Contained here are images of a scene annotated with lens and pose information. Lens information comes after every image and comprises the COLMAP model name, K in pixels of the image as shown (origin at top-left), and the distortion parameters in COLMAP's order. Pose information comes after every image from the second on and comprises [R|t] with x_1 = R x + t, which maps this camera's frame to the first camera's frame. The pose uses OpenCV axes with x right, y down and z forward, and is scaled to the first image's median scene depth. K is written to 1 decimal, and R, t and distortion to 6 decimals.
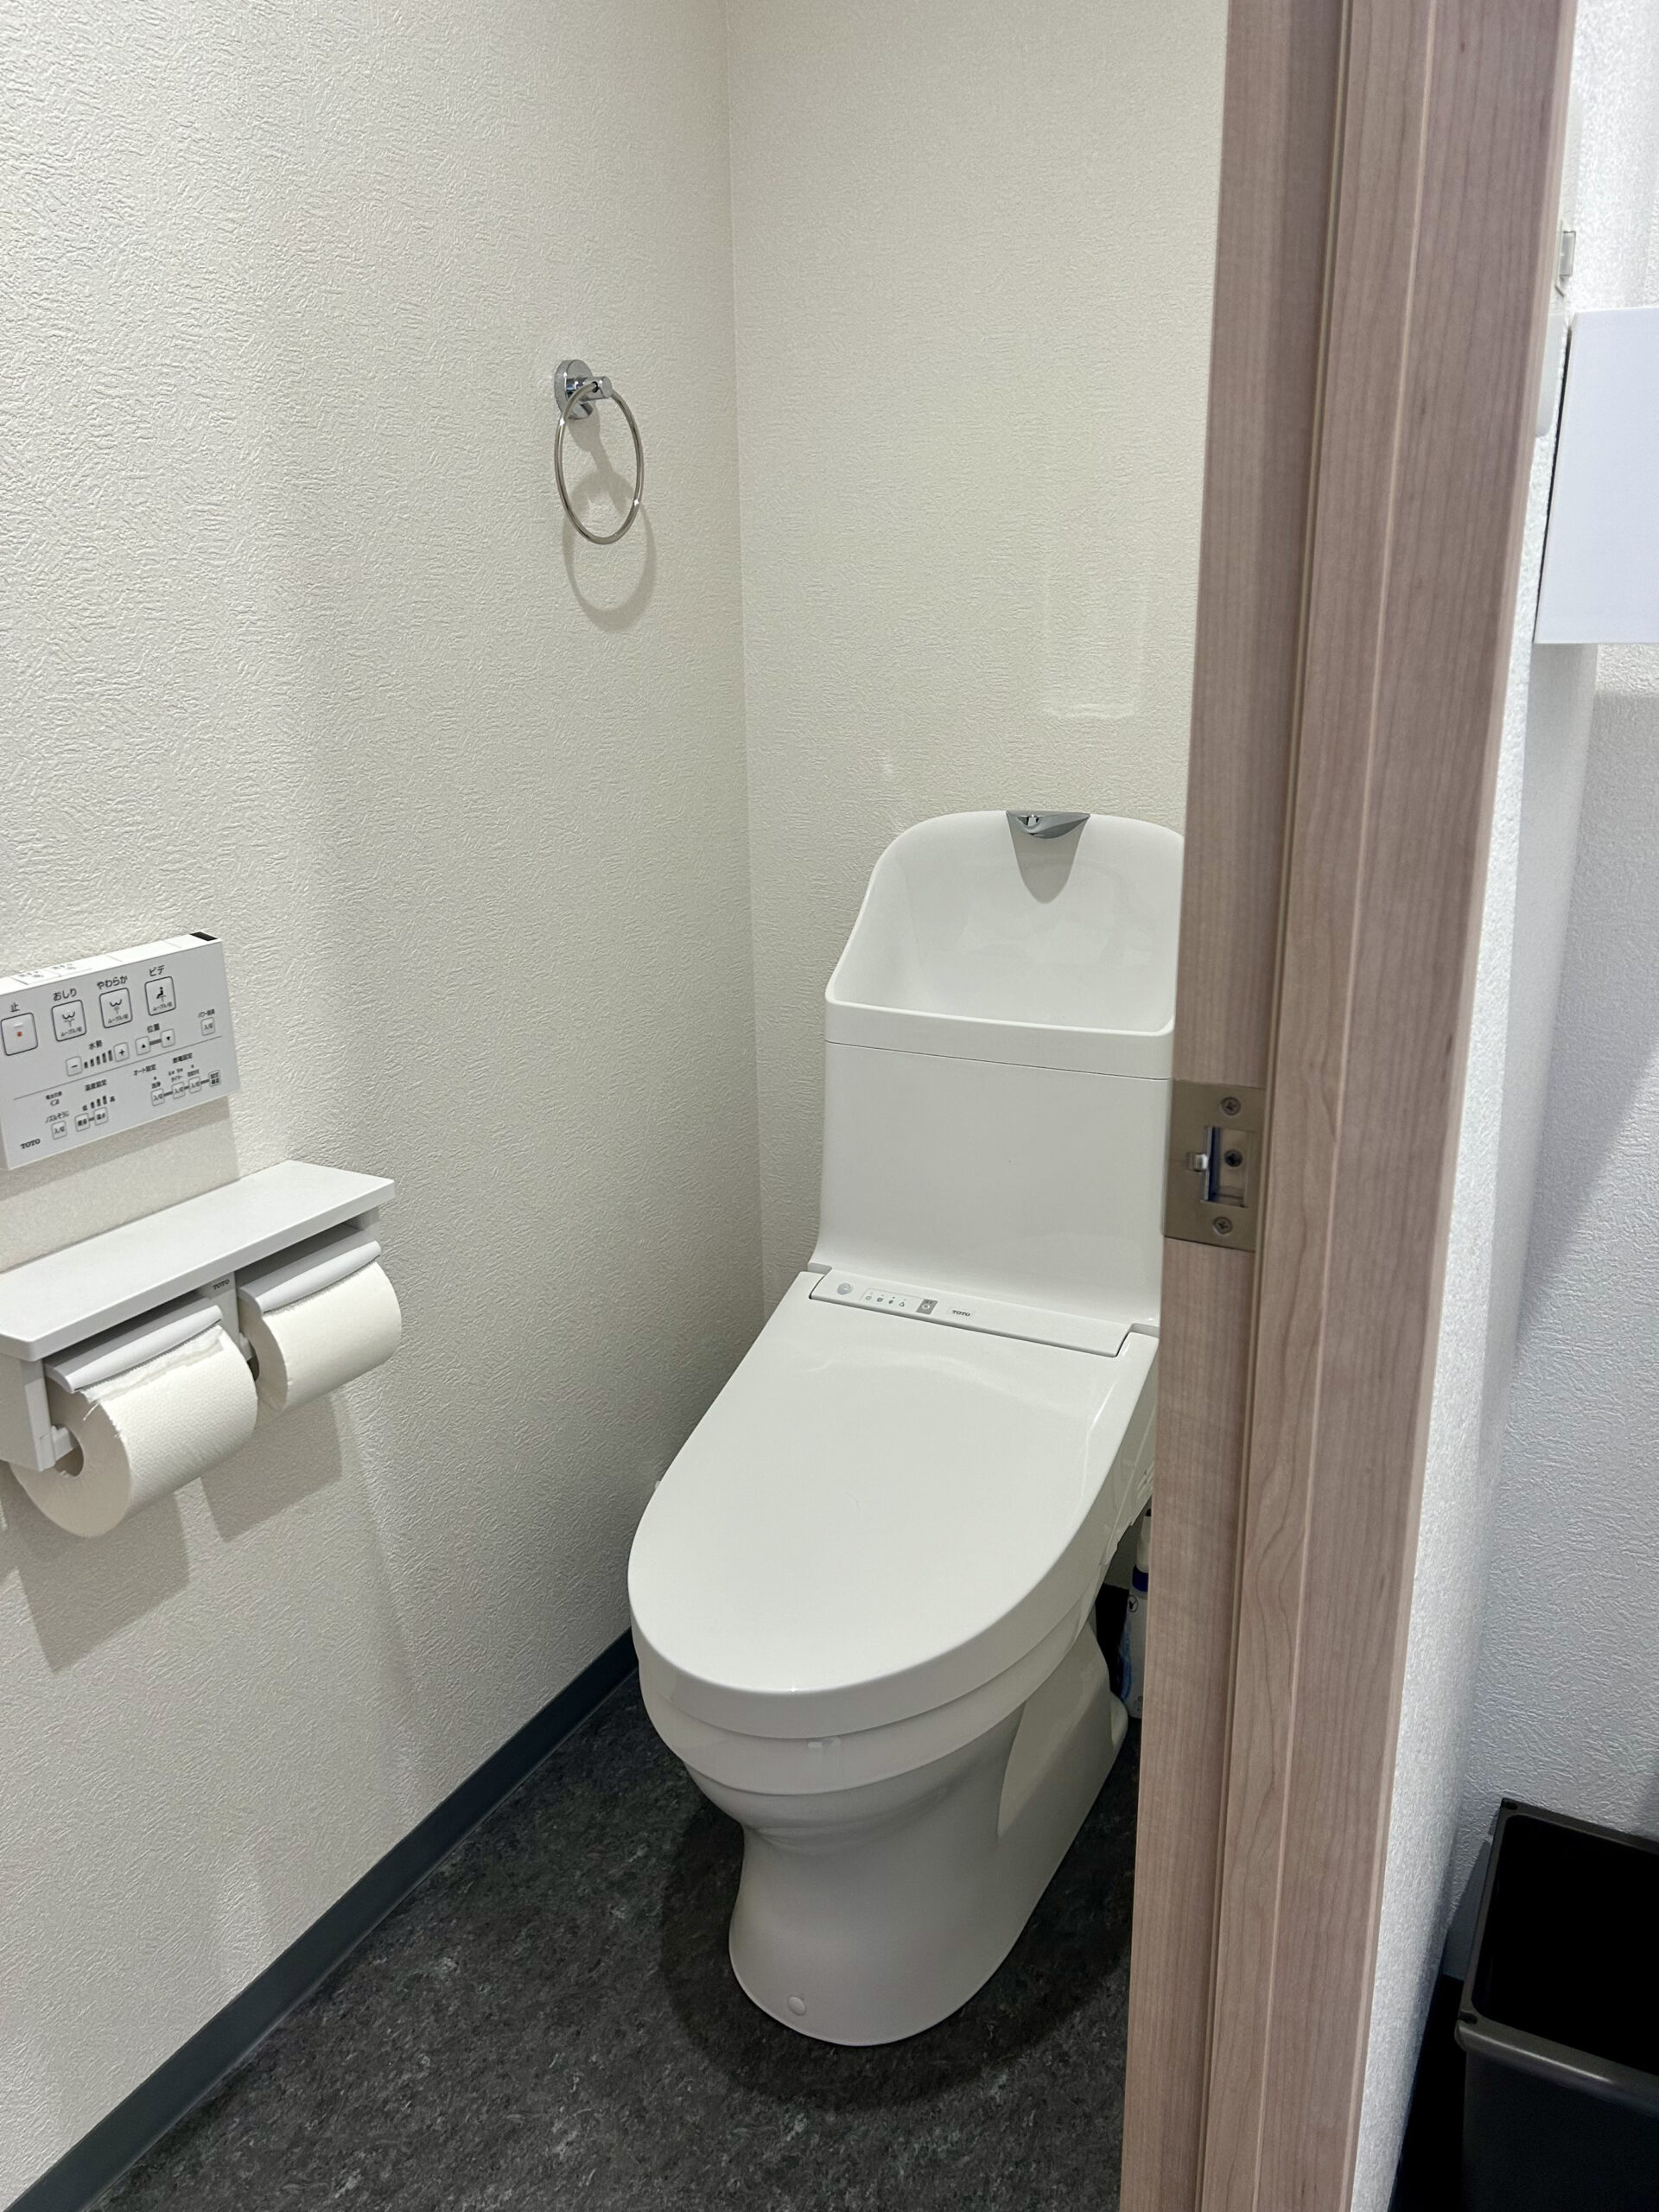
lens RADIAL K [[1673.3, 0, 829.0], [0, 1673.3, 1109.3], [0, 0, 1]] dist [0.058639, -0.069406]
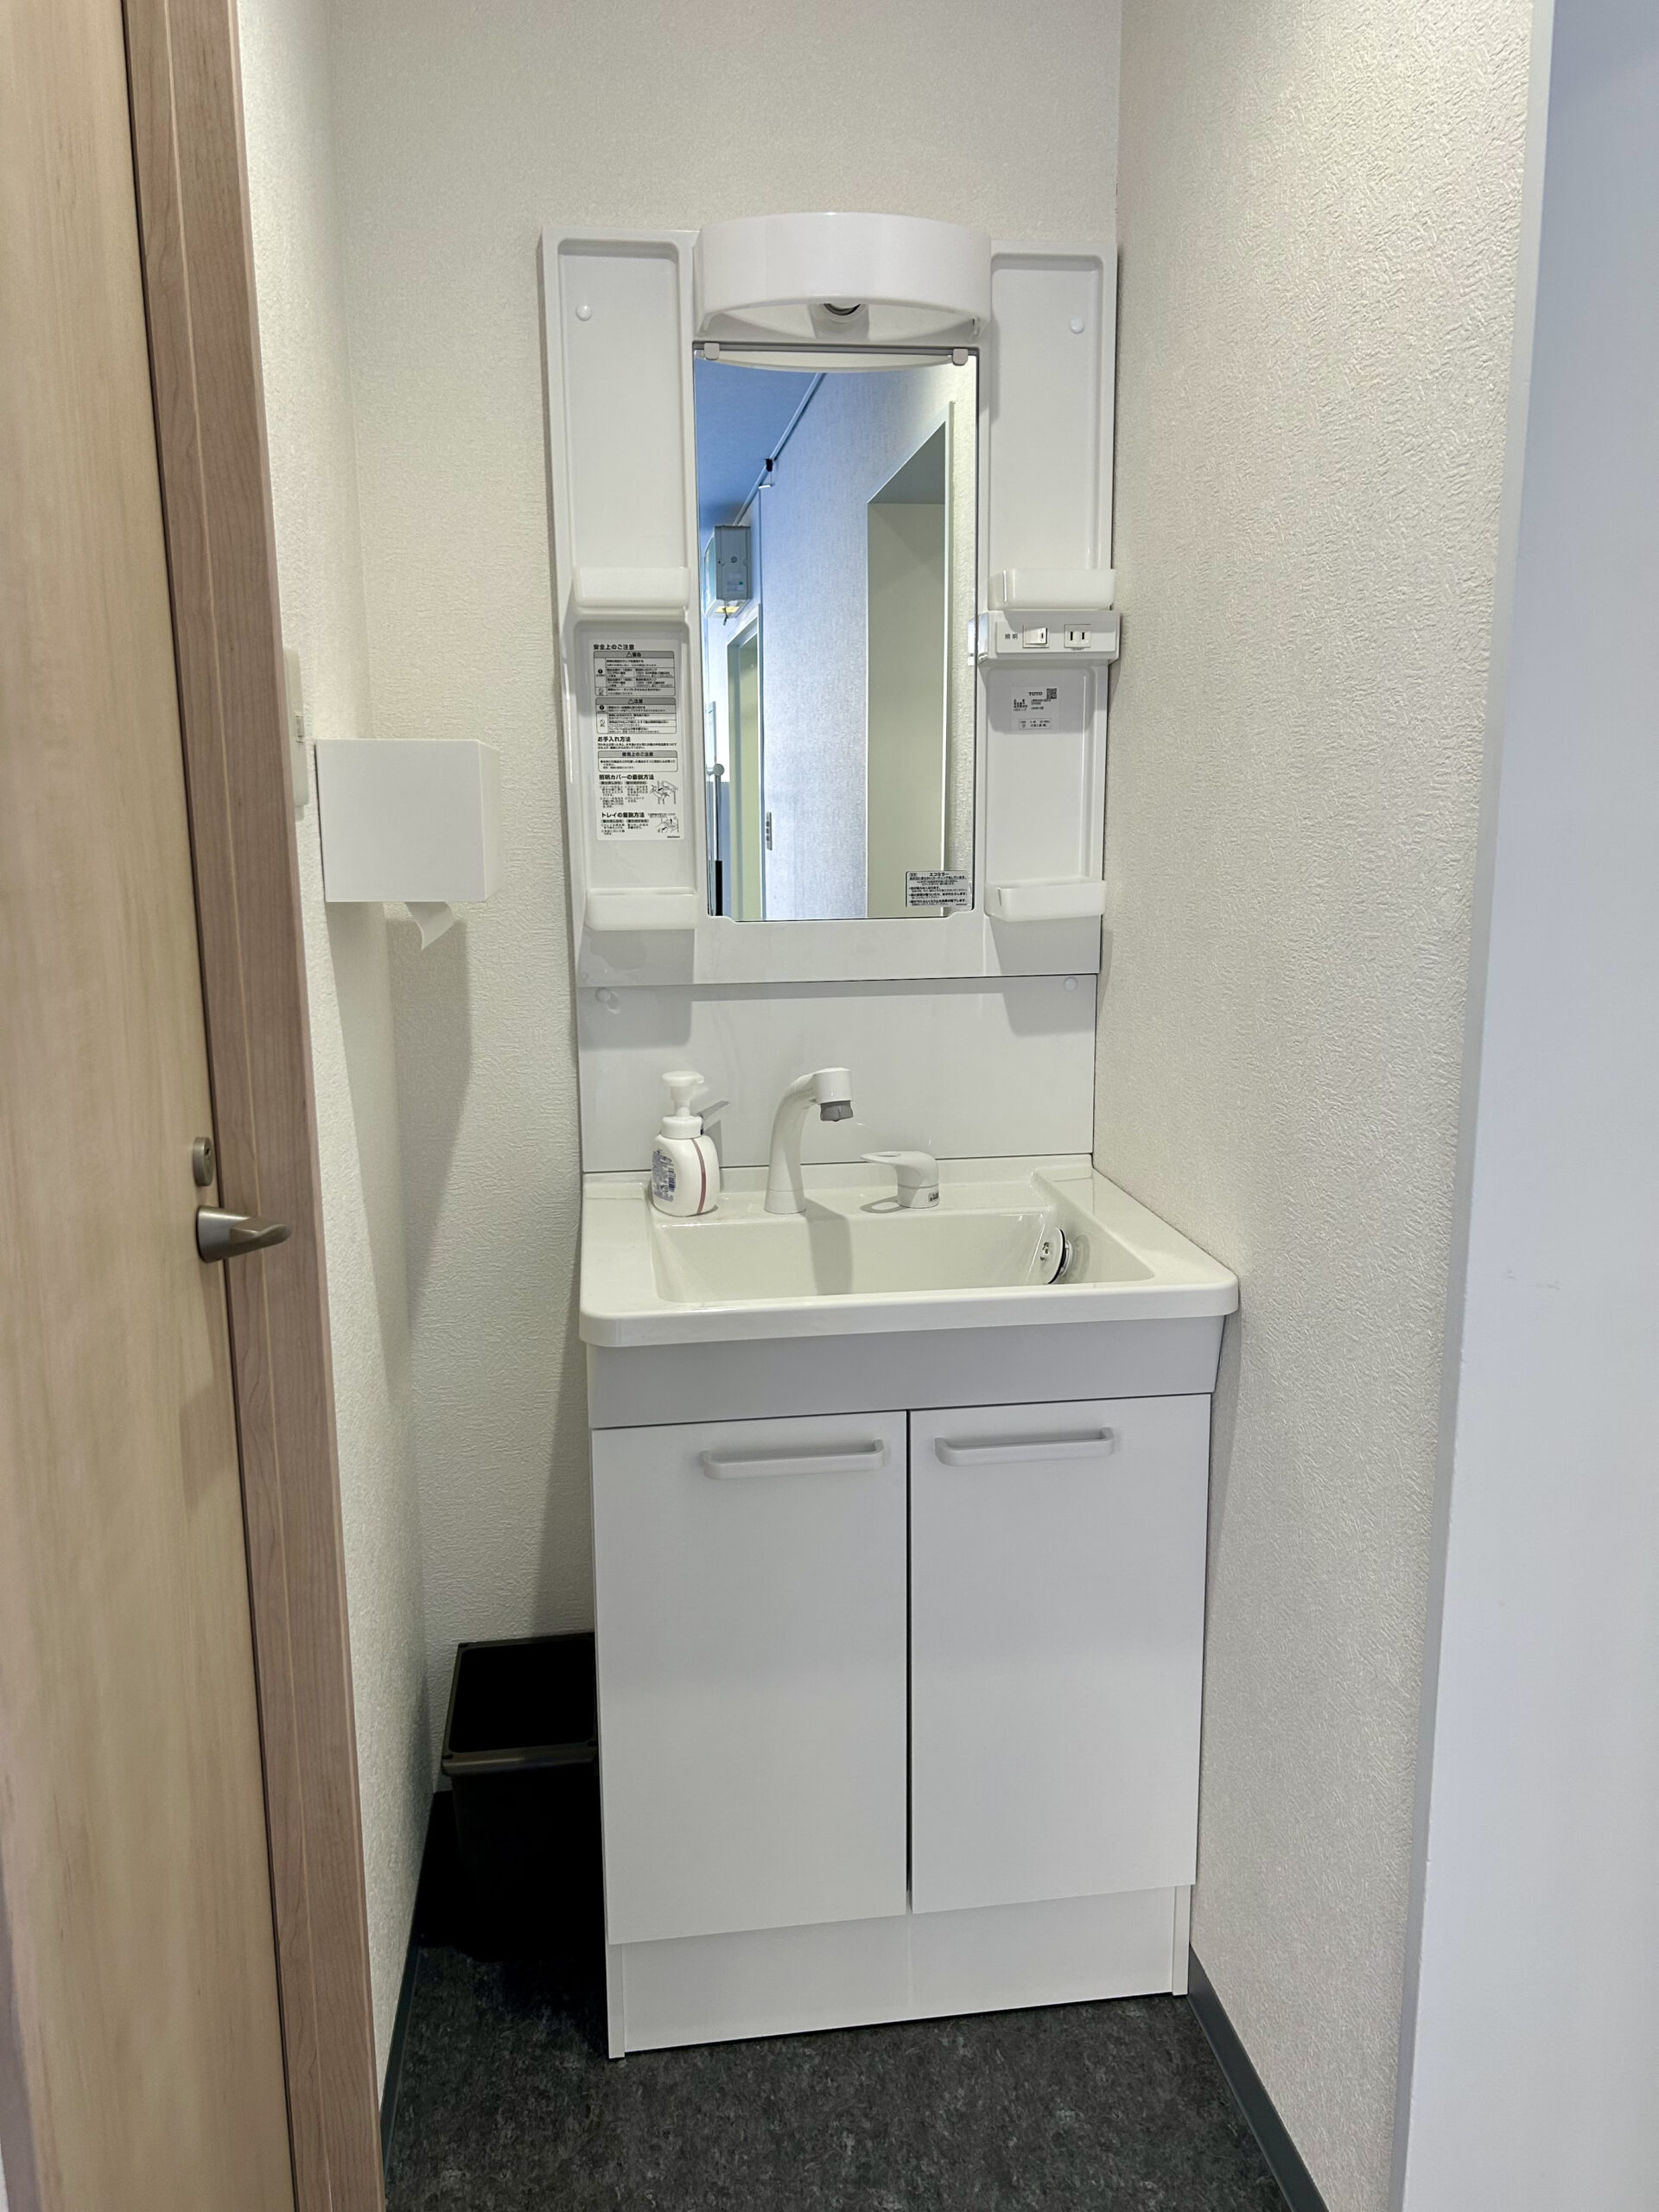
lens RADIAL K [[1673.3, 0, 830.3], [0, 1673.3, 1112.7], [0, 0, 1]] dist [0.058639, -0.069406]
pose [[0.816211, -0.104235, 0.568273, -0.254616], [0.168186, 0.983860, -0.061103, 0.195653], [-0.552732, 0.145449, 0.820568, -0.969954]]
